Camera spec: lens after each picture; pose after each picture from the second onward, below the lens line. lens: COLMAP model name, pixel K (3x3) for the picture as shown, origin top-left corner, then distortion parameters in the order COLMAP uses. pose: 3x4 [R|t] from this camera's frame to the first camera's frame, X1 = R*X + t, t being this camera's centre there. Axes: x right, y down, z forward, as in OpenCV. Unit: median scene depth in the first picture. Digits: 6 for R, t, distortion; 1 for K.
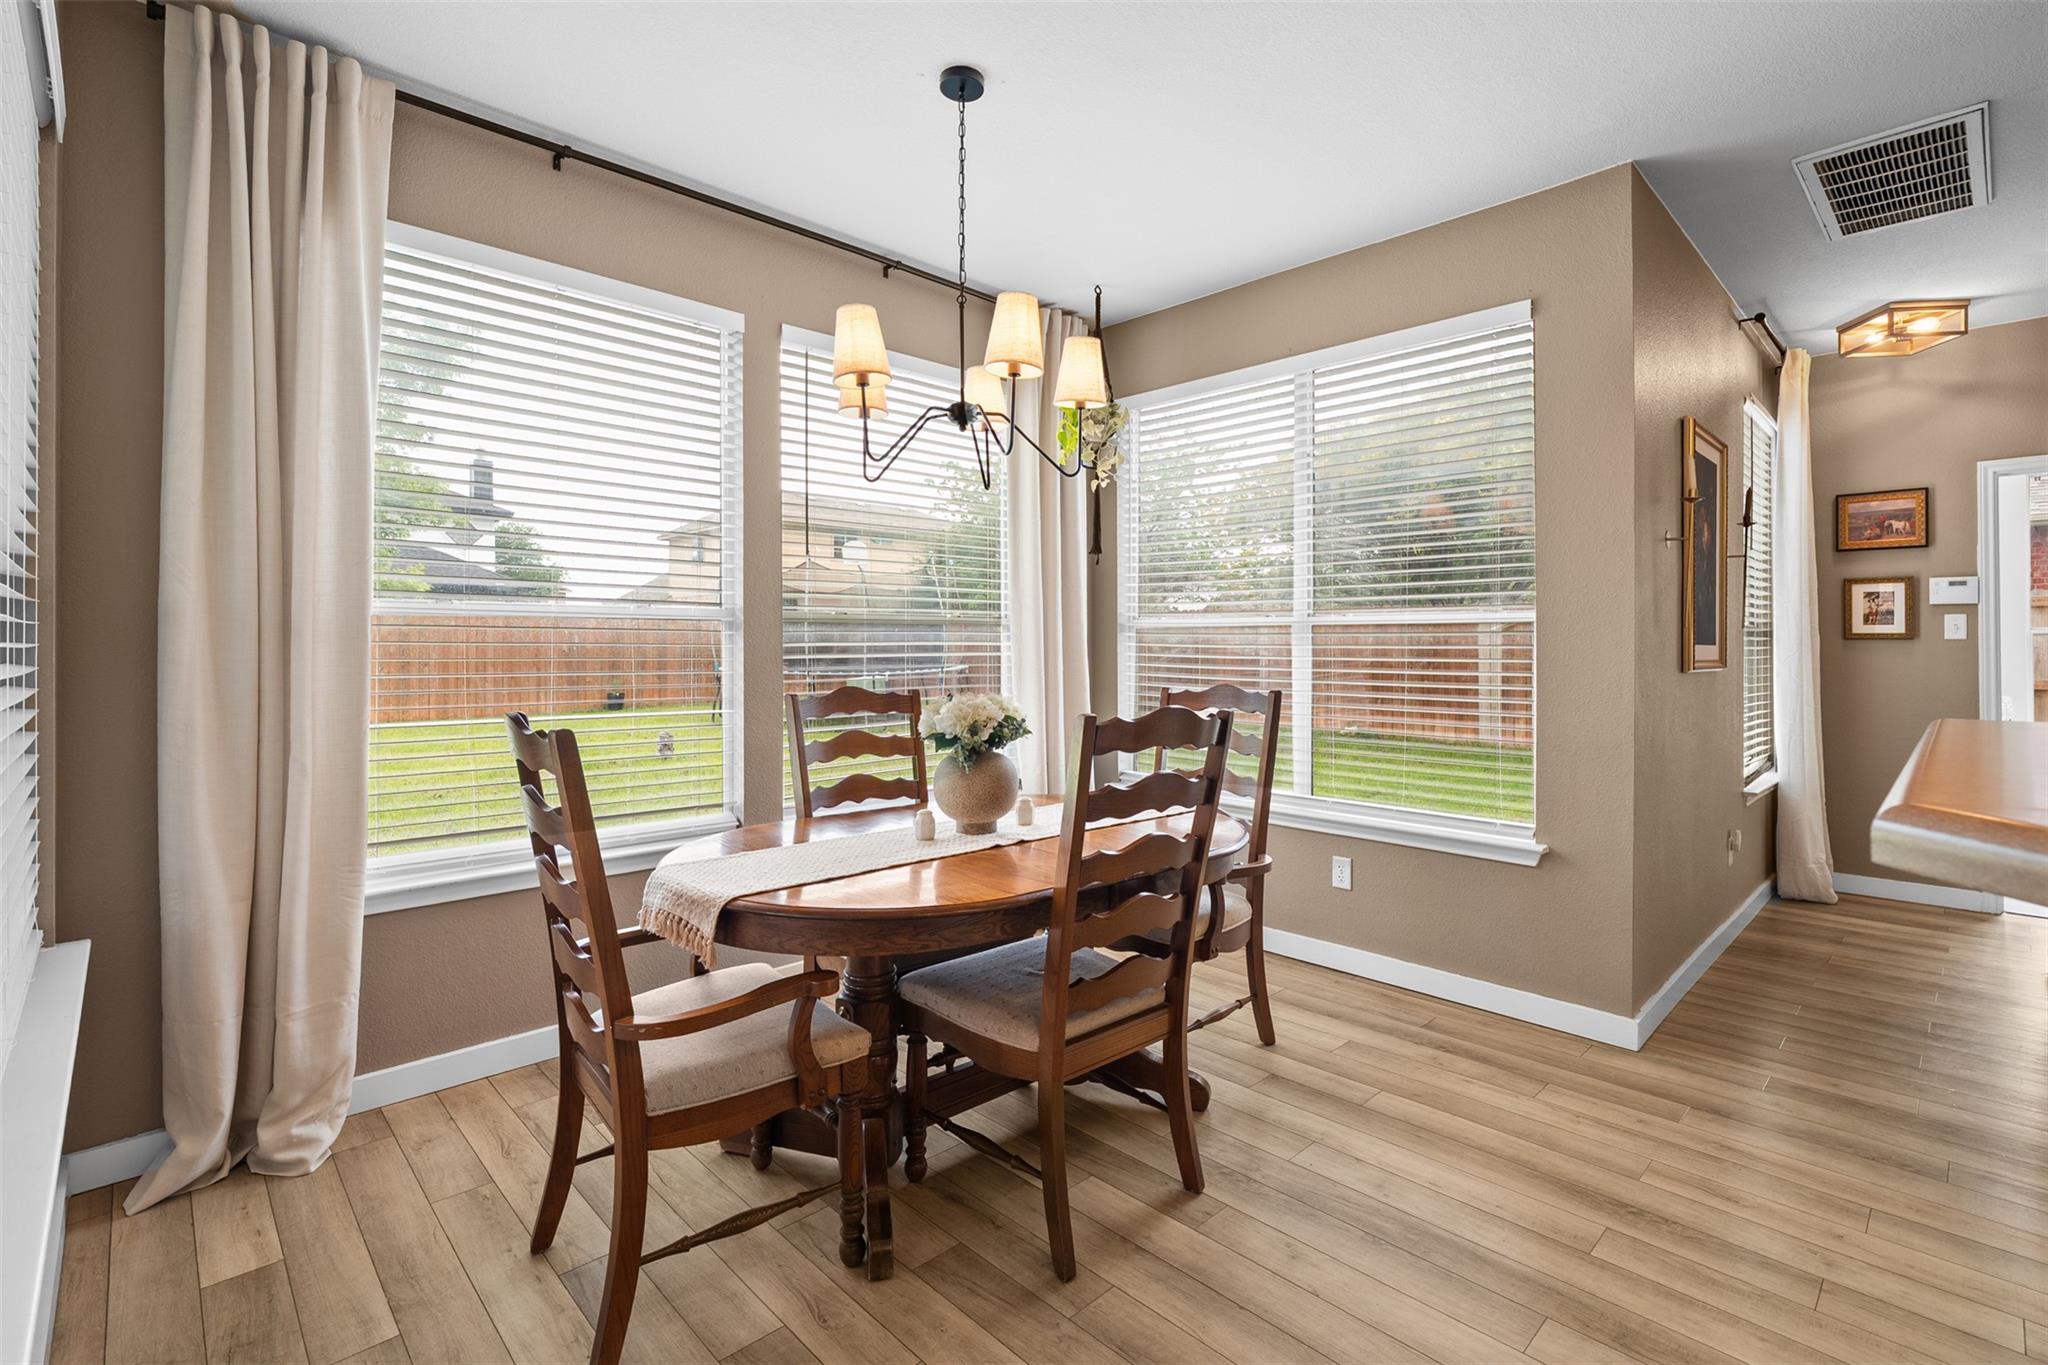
lens RADIAL K [[935.5, 0, 1020.9], [0, 935.5, 642.4], [0, 0, 1]] dist [-0.000853, -0.000006]
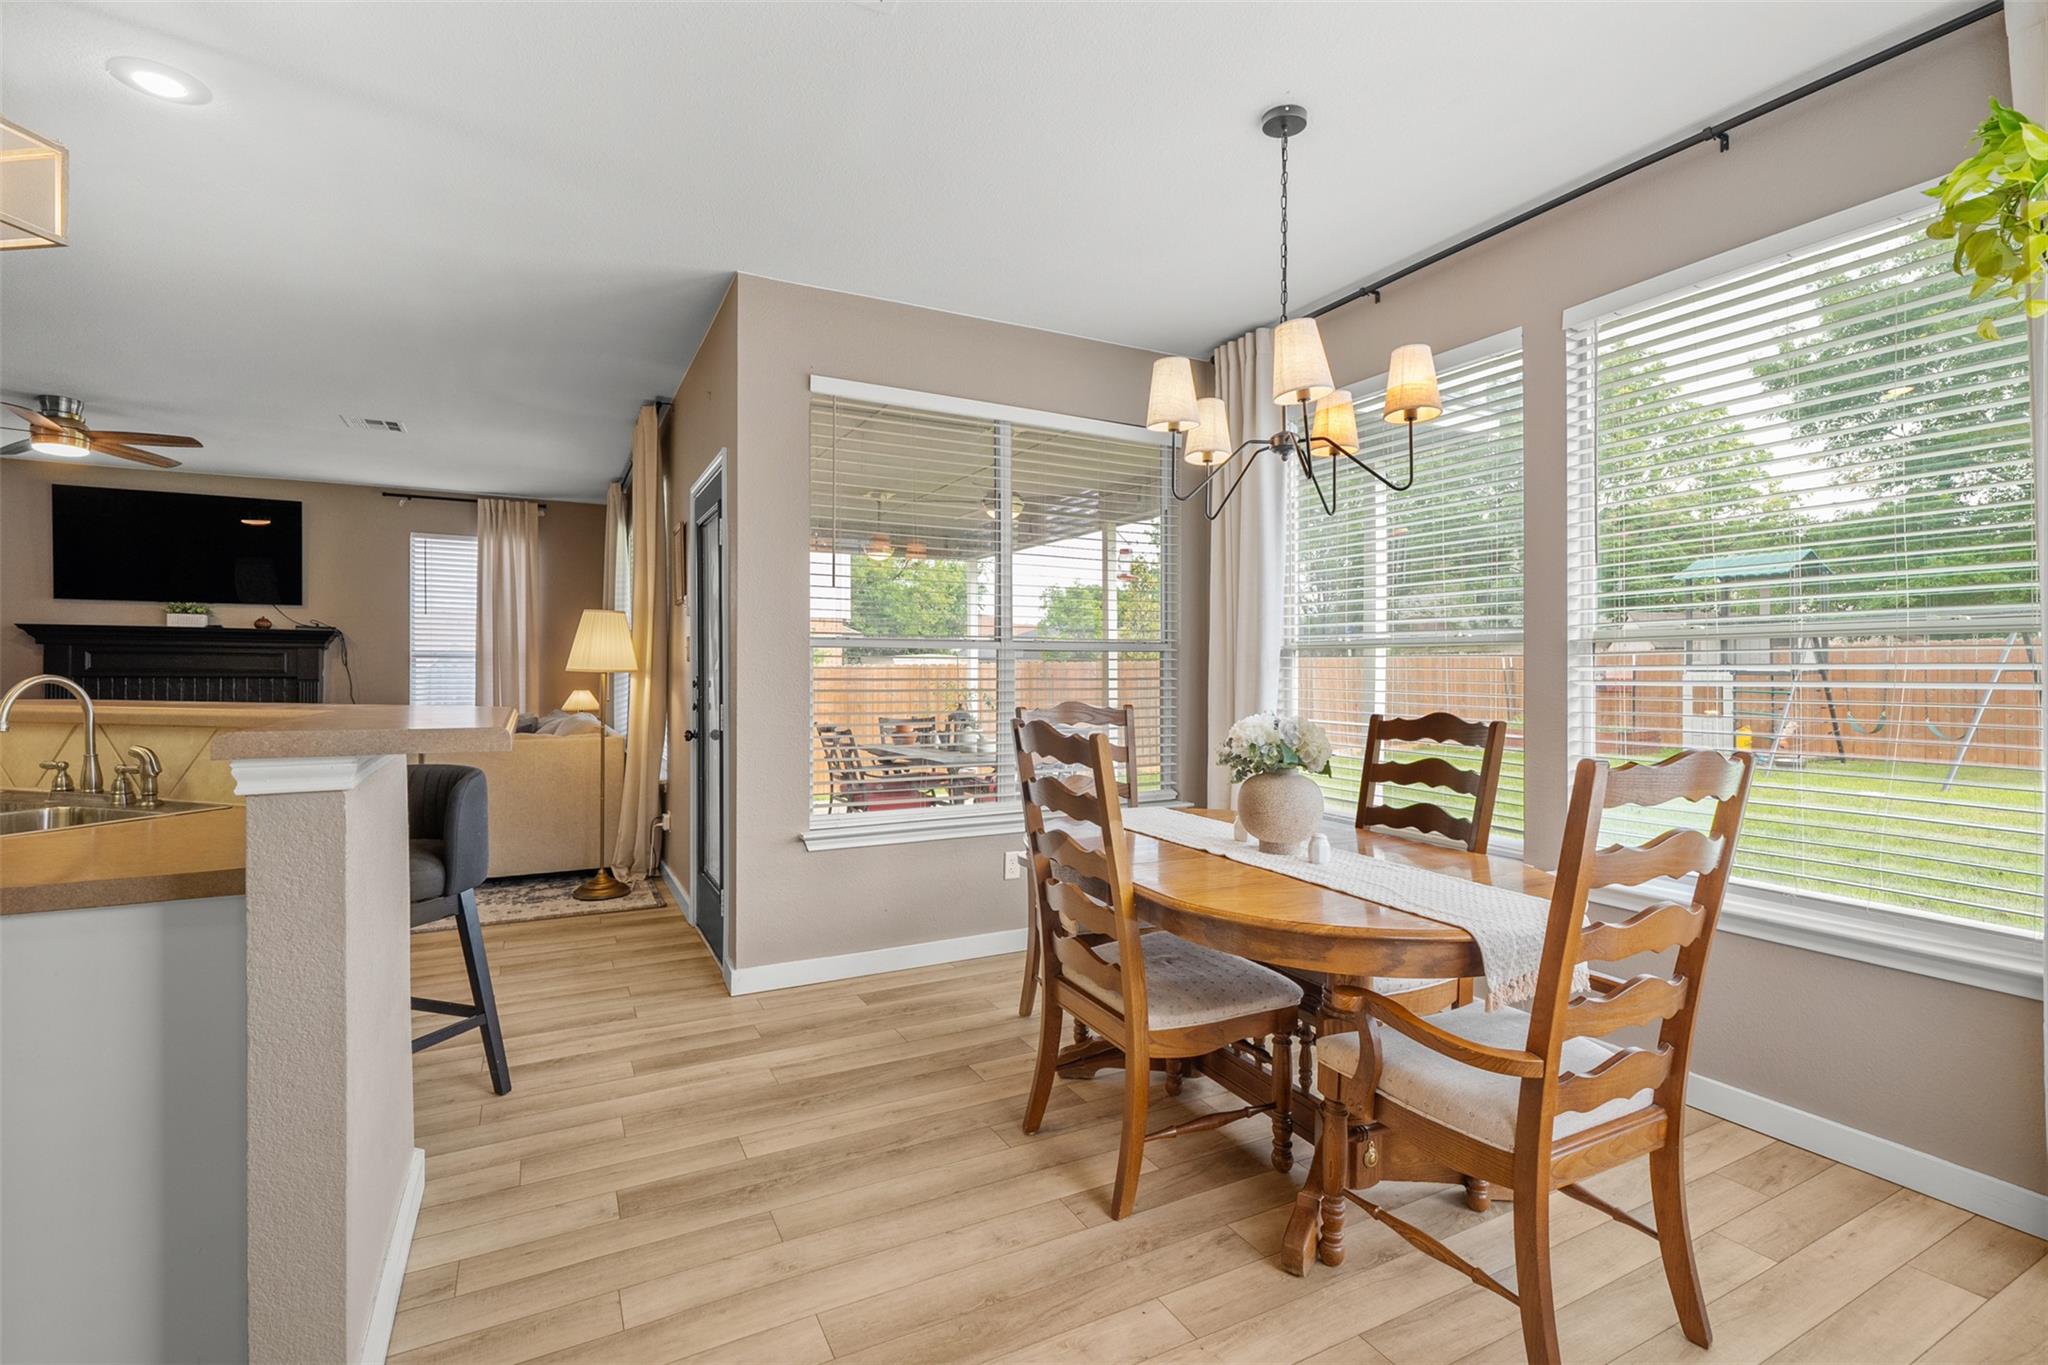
lens RADIAL K [[931.0, 0, 1043.8], [0, 931.0, 675.9], [0, 0, 1]] dist [0.000826, 0.000093]
pose [[-0.261454, 0.009346, -0.965171, 1.087190], [0.002675, 0.999956, 0.008958, -0.001097], [0.965212, -0.000240, -0.261468, 1.106852]]
